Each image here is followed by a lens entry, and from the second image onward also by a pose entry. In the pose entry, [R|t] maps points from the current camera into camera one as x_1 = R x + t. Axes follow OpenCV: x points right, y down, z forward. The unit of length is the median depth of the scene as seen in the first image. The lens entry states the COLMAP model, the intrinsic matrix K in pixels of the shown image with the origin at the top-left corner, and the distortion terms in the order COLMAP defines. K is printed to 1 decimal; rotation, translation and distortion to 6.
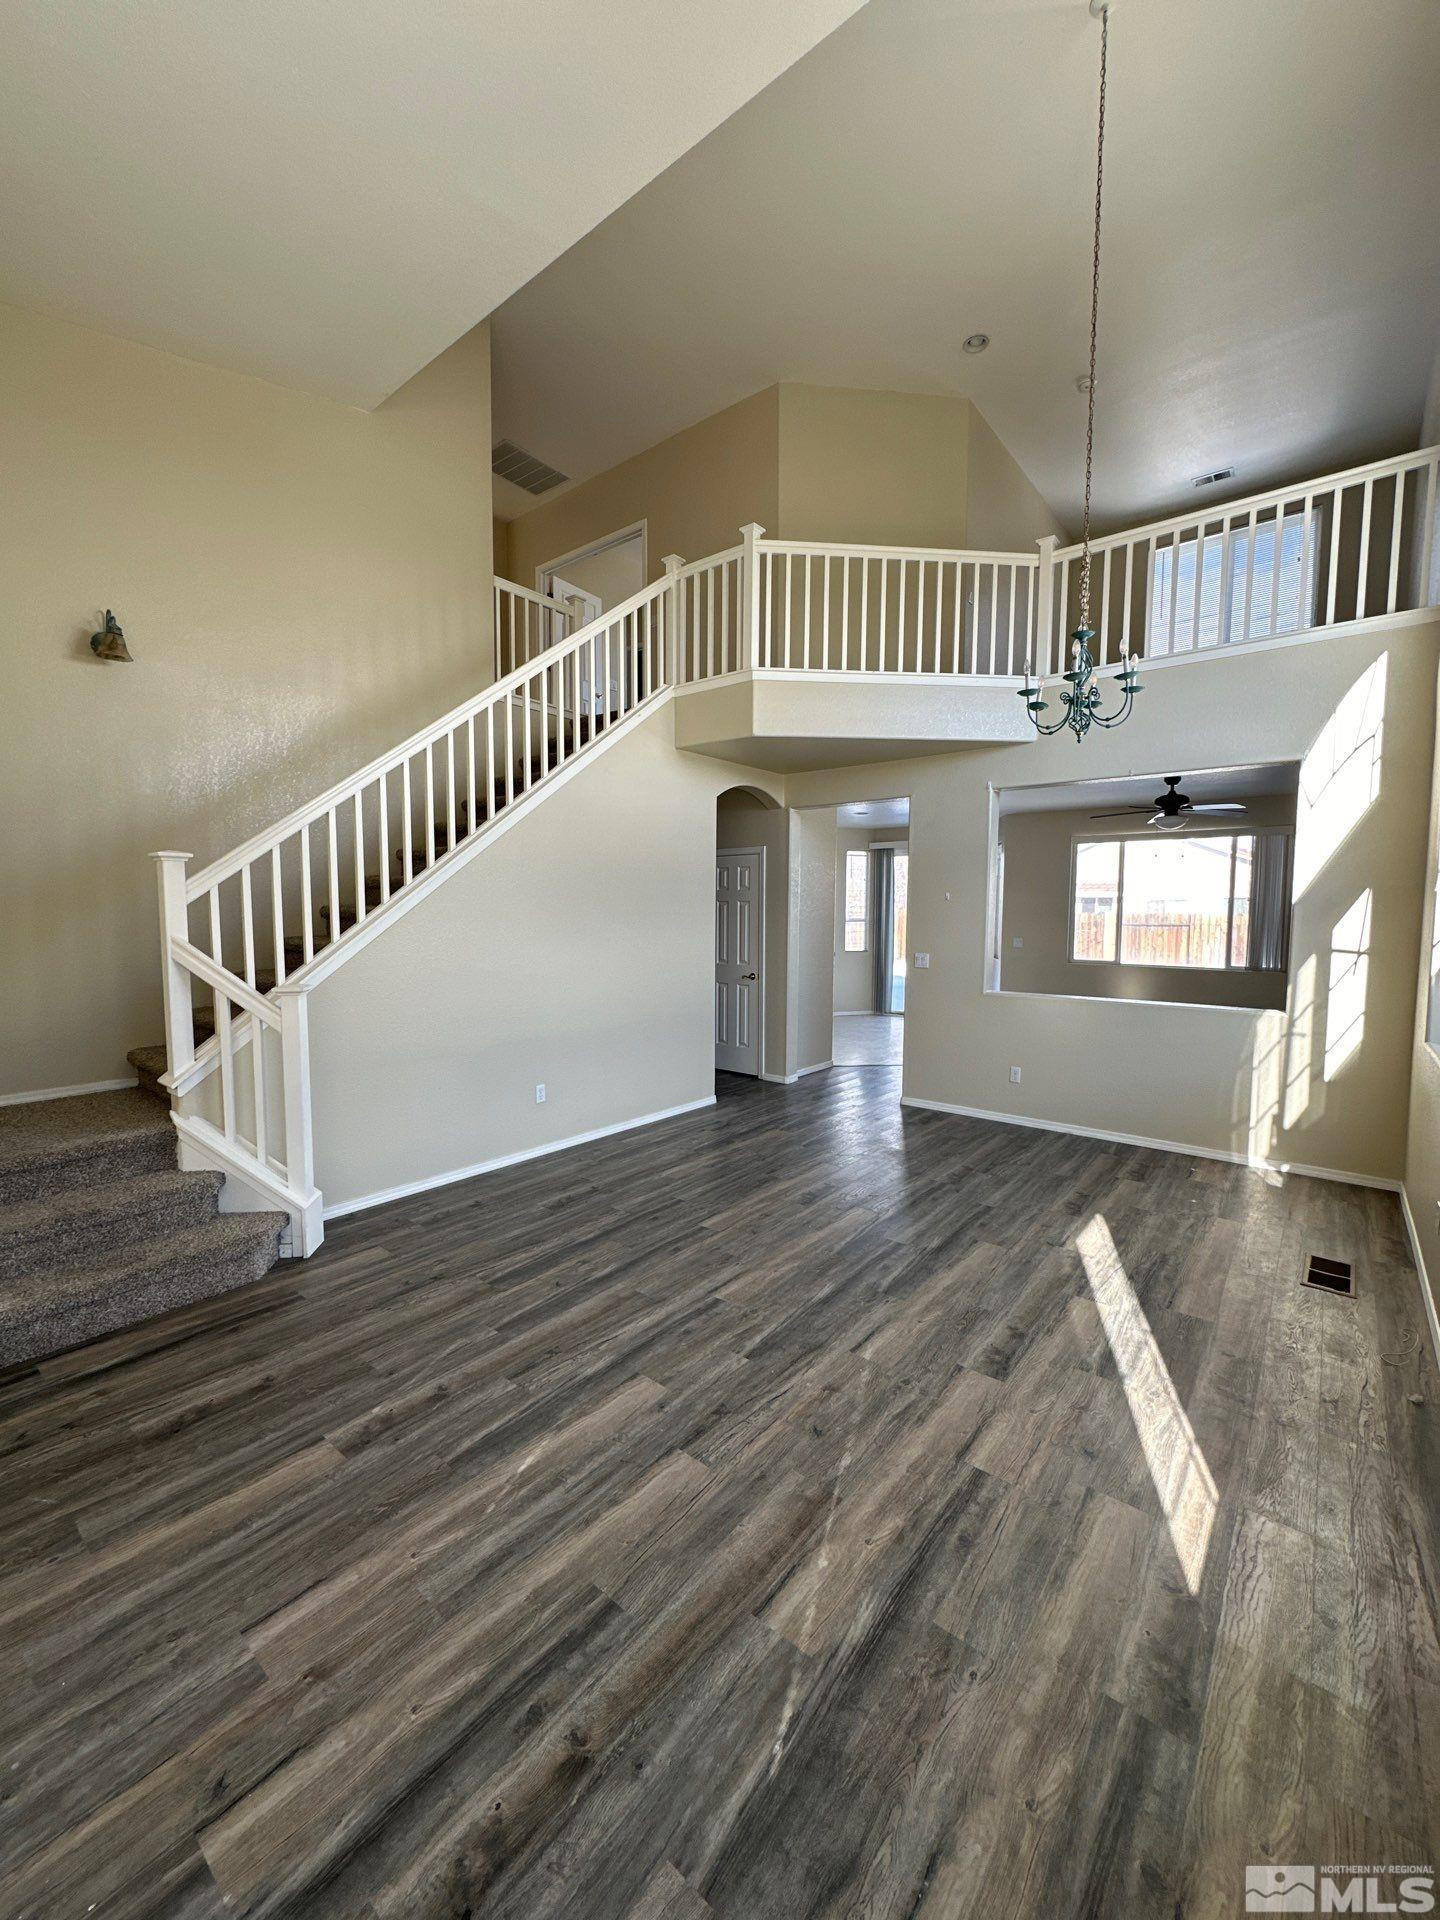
lens RADIAL K [[763.6, 0, 723.3], [0, 763.6, 963.2], [0, 0, 1]] dist [-0.002057, 0.000398]
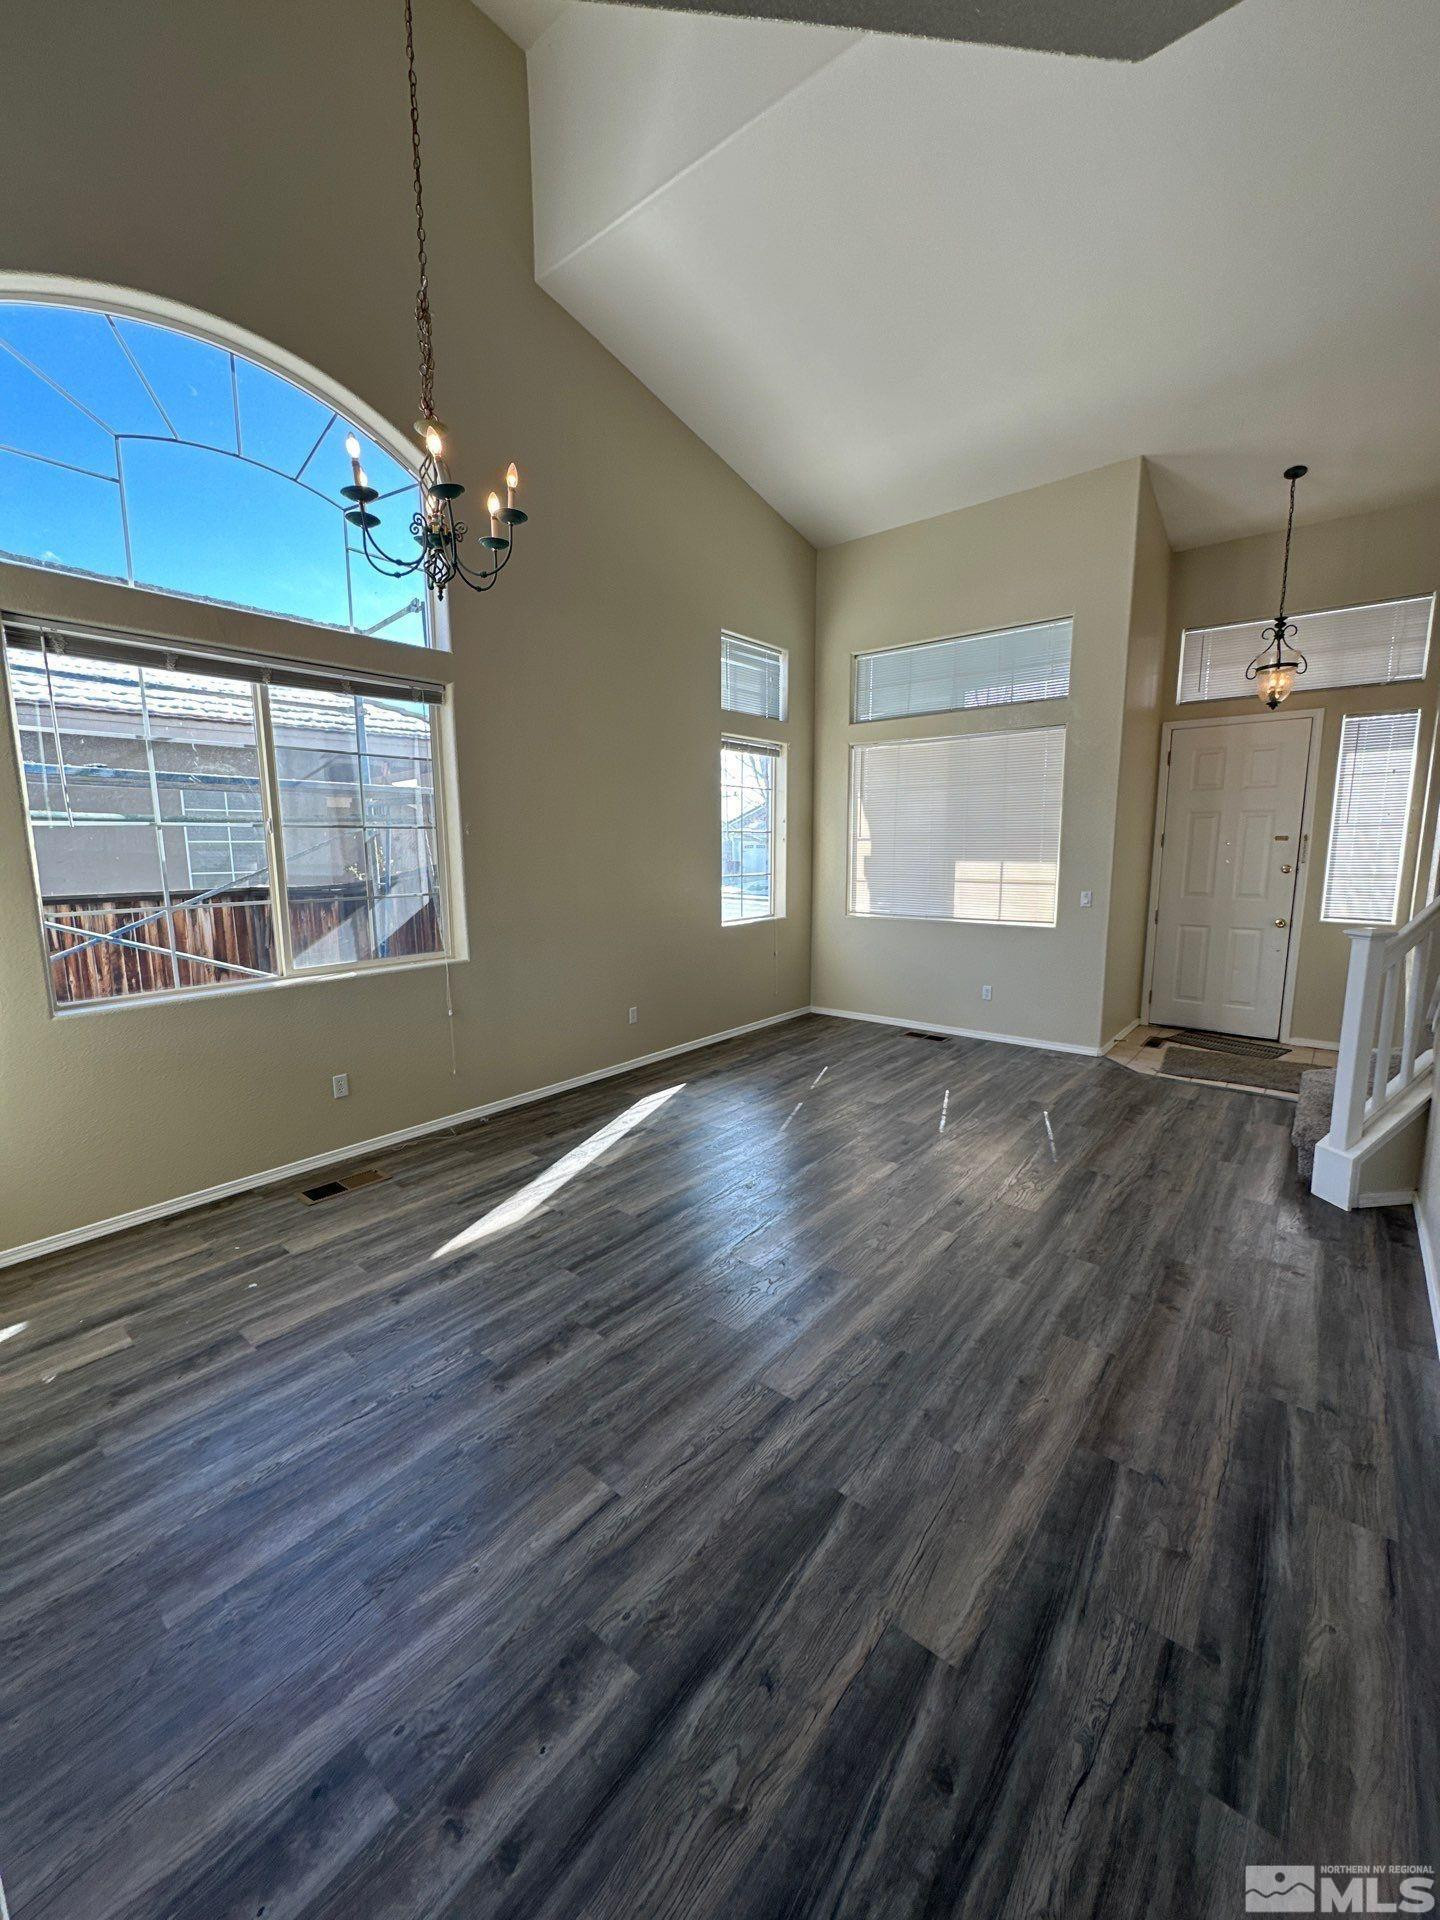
lens RADIAL K [[763.6, 0, 728.8], [0, 763.6, 957.1], [0, 0, 1]] dist [-0.002057, 0.000398]
pose [[-0.999998, -0.001164, -0.001550, 0.233883], [-0.001473, 0.975973, 0.217888, -0.140637], [0.001259, 0.217890, -0.975973, 1.895866]]
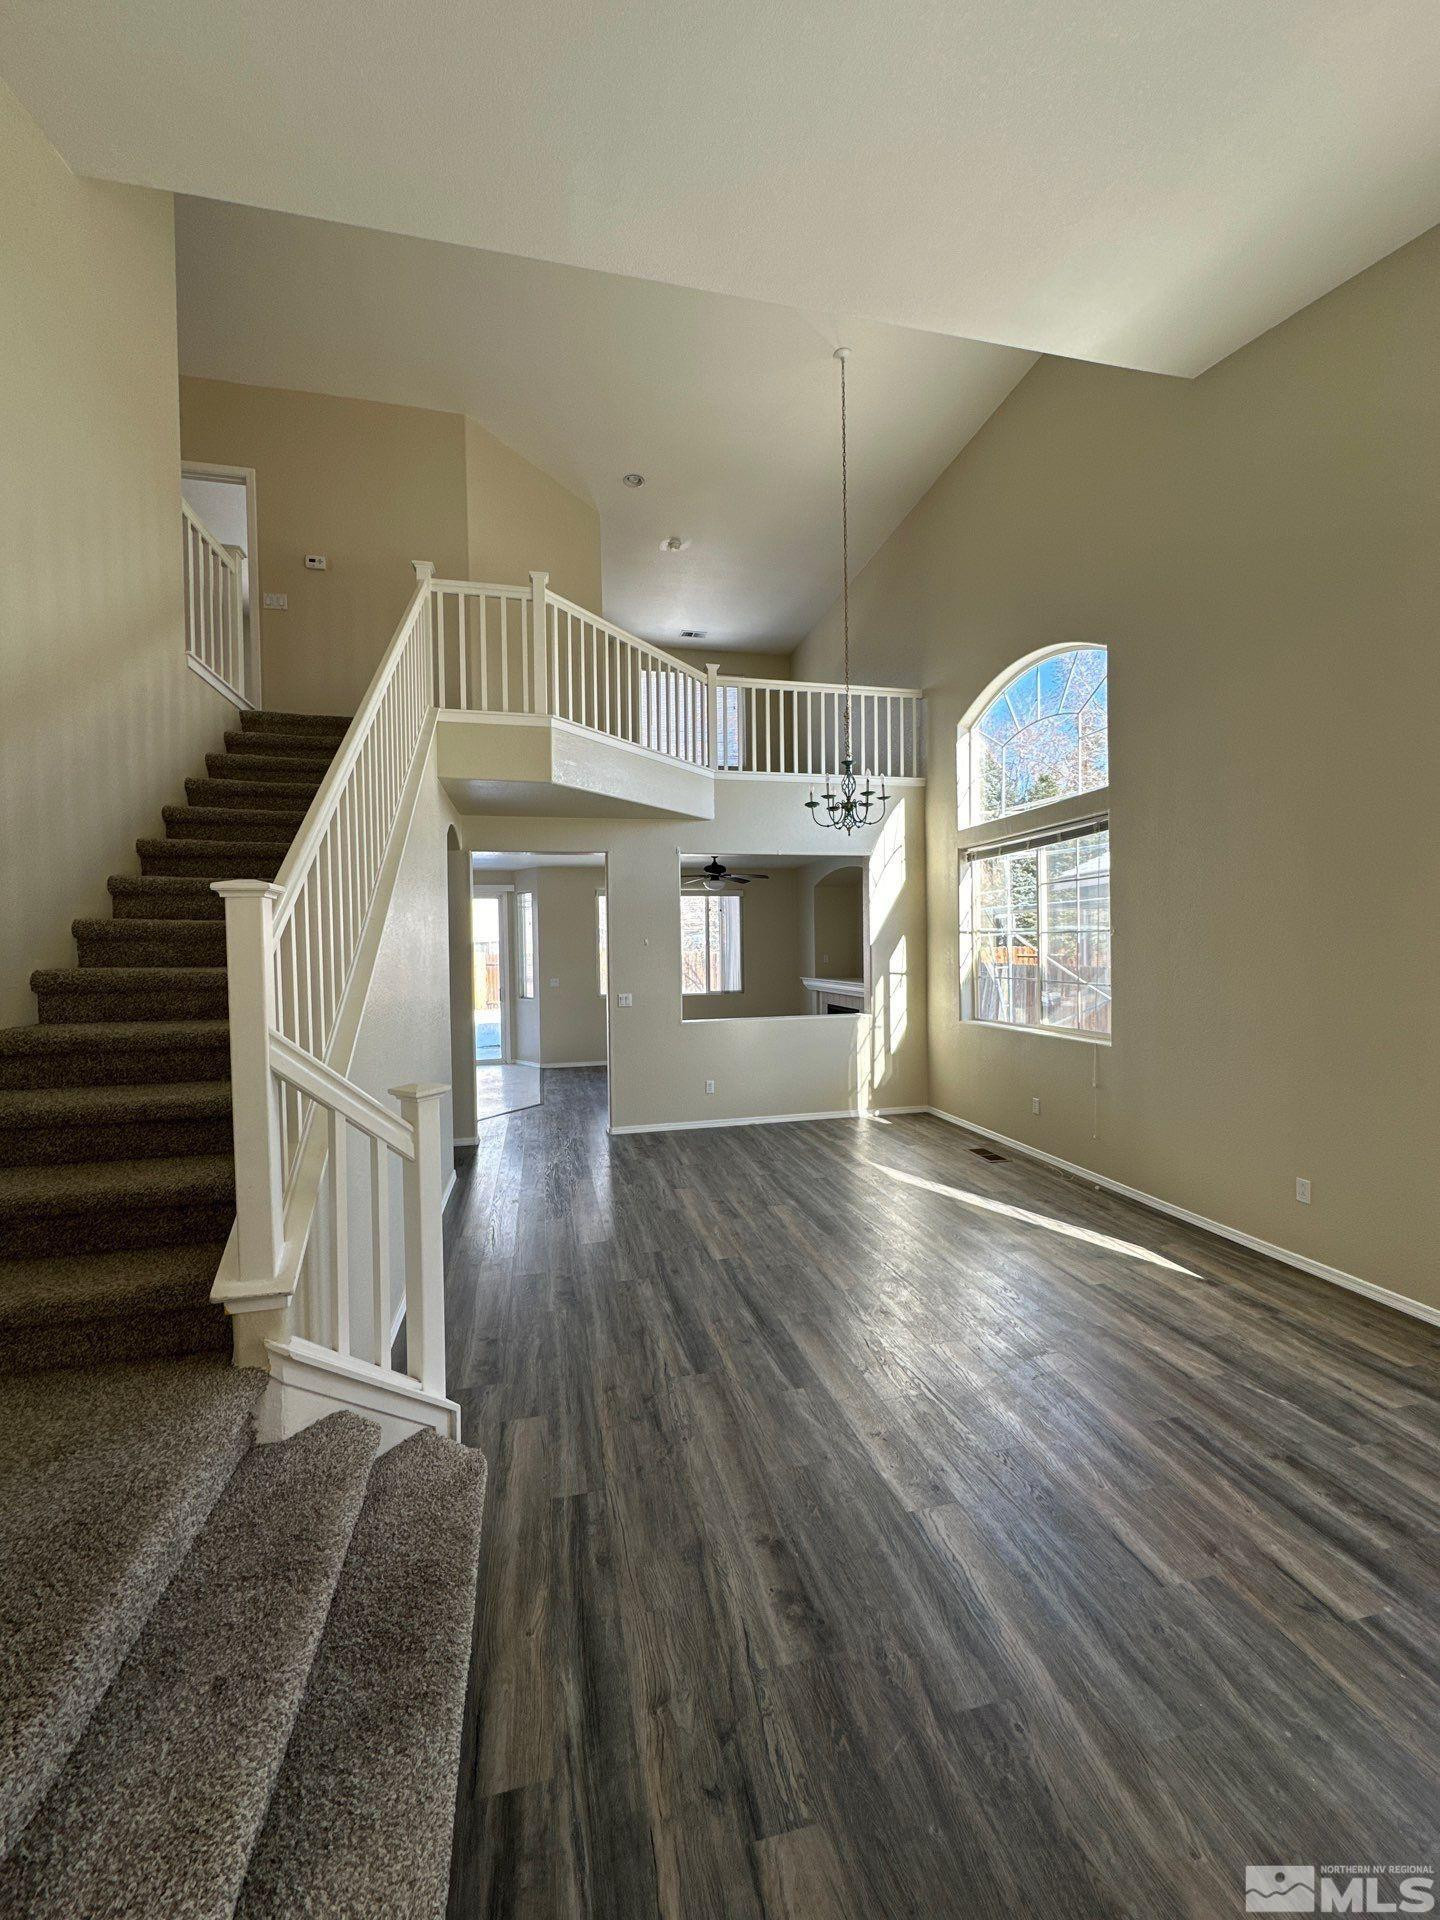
lens RADIAL K [[763.6, 0, 721.2], [0, 763.6, 964.0], [0, 0, 1]] dist [-0.002057, 0.000398]
pose [[0.612101, -0.033100, 0.790087, -0.912198], [0.076410, 0.996924, -0.017431, -0.044823], [-0.787080, 0.071040, 0.612747, 0.355906]]
